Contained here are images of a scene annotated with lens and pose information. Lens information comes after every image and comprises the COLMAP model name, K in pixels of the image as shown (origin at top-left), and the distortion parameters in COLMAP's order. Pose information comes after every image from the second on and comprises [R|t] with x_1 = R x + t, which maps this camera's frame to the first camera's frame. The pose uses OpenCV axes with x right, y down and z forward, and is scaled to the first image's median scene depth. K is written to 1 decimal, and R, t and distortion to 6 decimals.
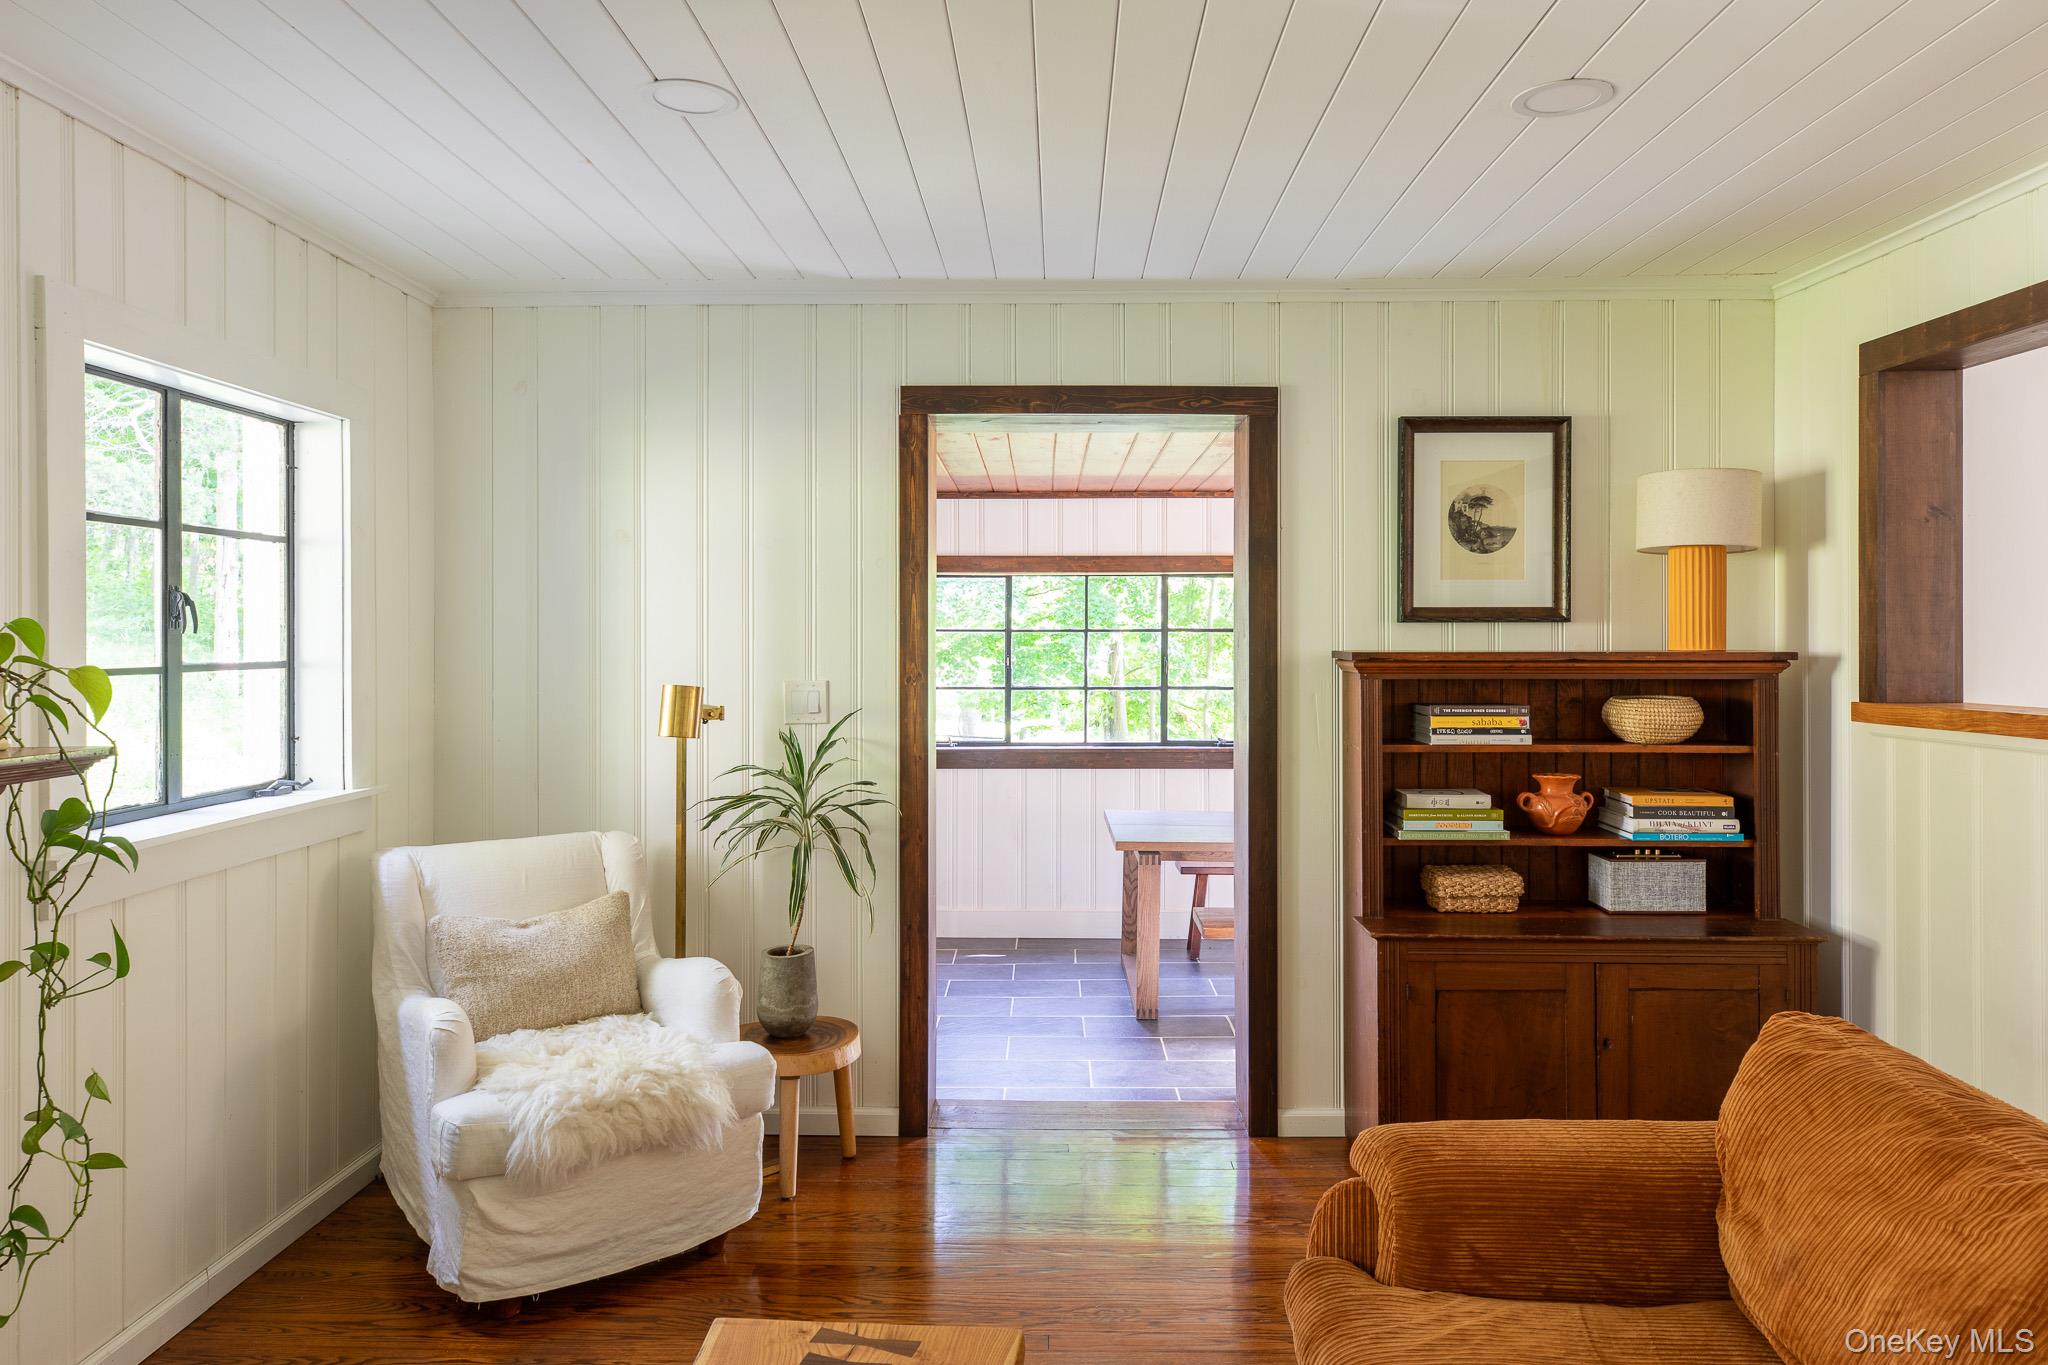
lens RADIAL K [[1339.9, 0, 1012.2], [0, 1339.9, 644.9], [0, 0, 1]] dist [0.009163, -0.006513]
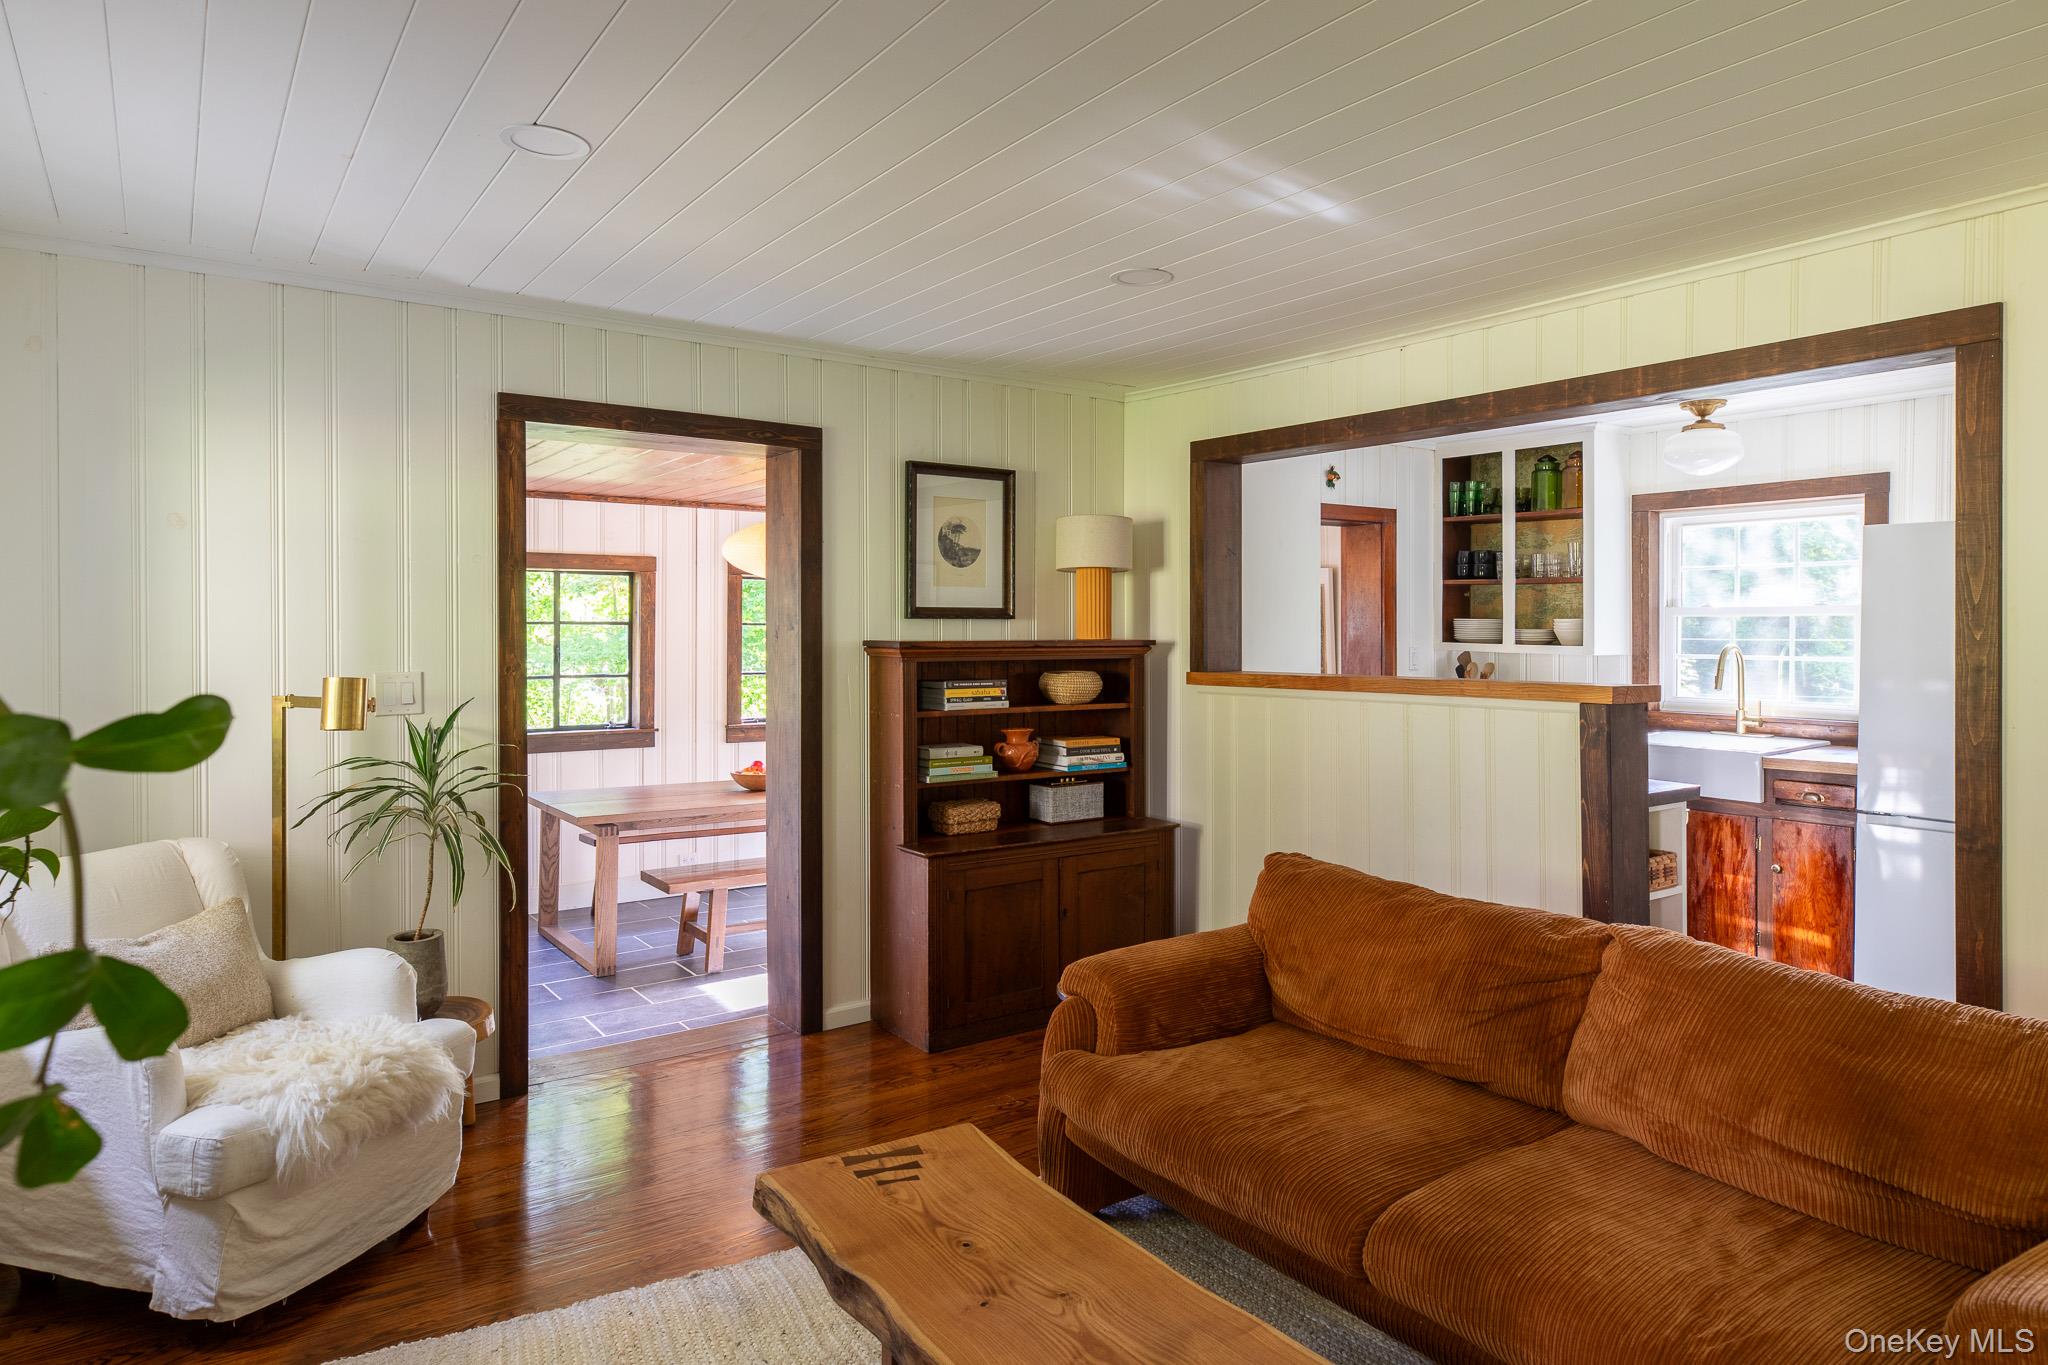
lens RADIAL K [[1250.6, 0, 1015.8], [0, 1250.6, 643.0], [0, 0, 1]] dist [0.003618, -0.005759]
pose [[0.803837, -0.005244, 0.594827, -0.369696], [0.002085, 0.999980, 0.005999, -0.000094], [-0.594847, -0.003582, 0.803831, -0.040930]]
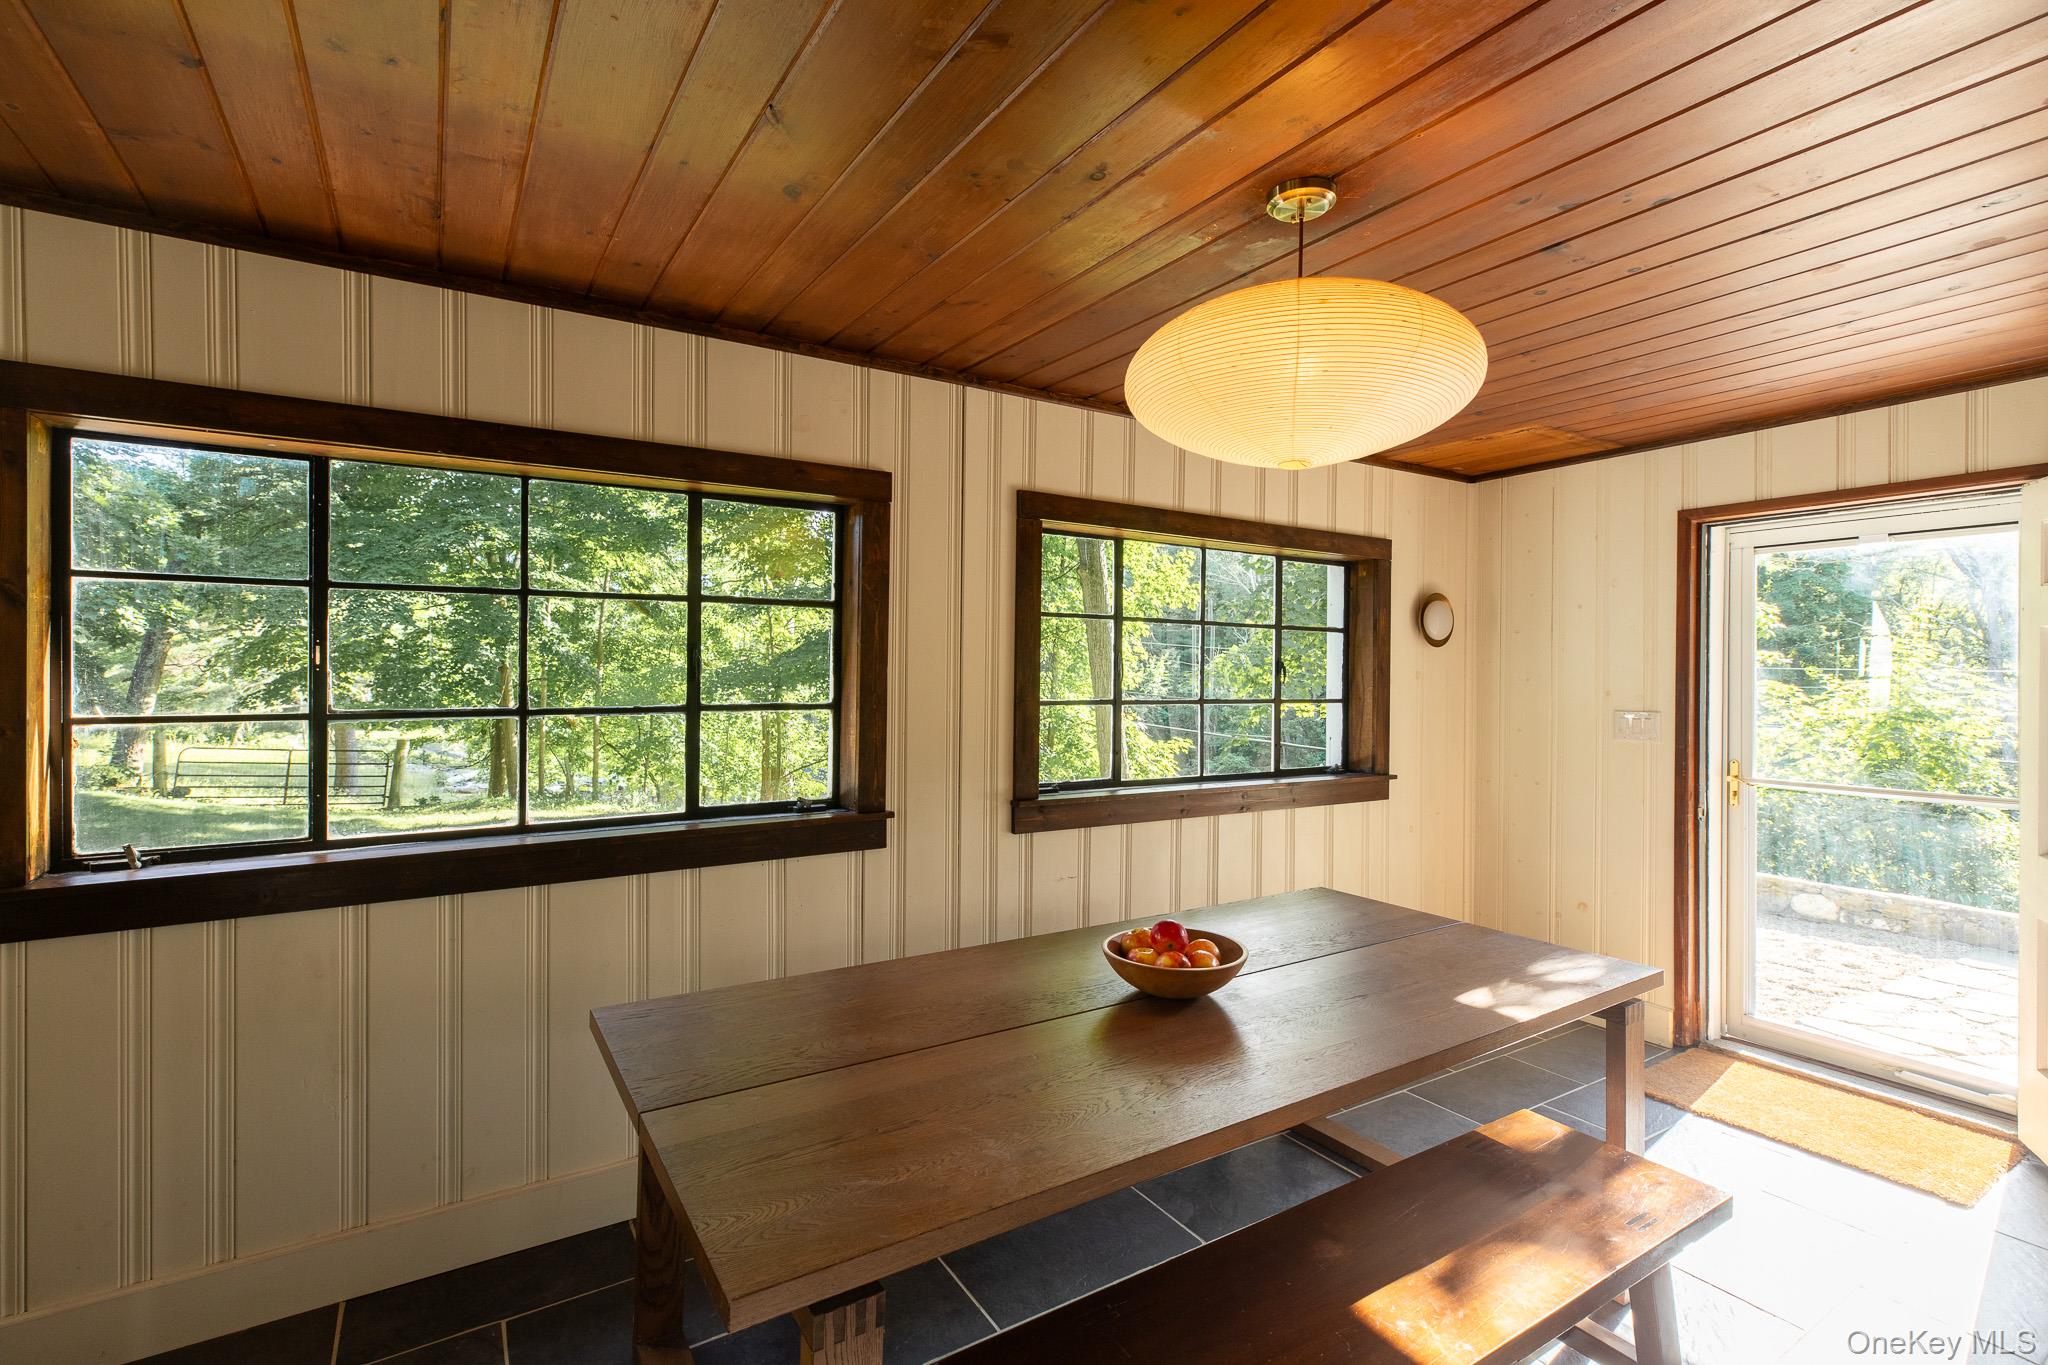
lens RADIAL K [[913.8, 0, 1020.0], [0, 913.8, 674.4], [0, 0, 1]] dist [0.000265, 0.000359]
pose [[0.822932, -0.001365, 0.568138, 0.031708], [-0.005976, 0.999921, 0.011058, 0.028122], [-0.568108, -0.012495, 0.822859, 1.265915]]
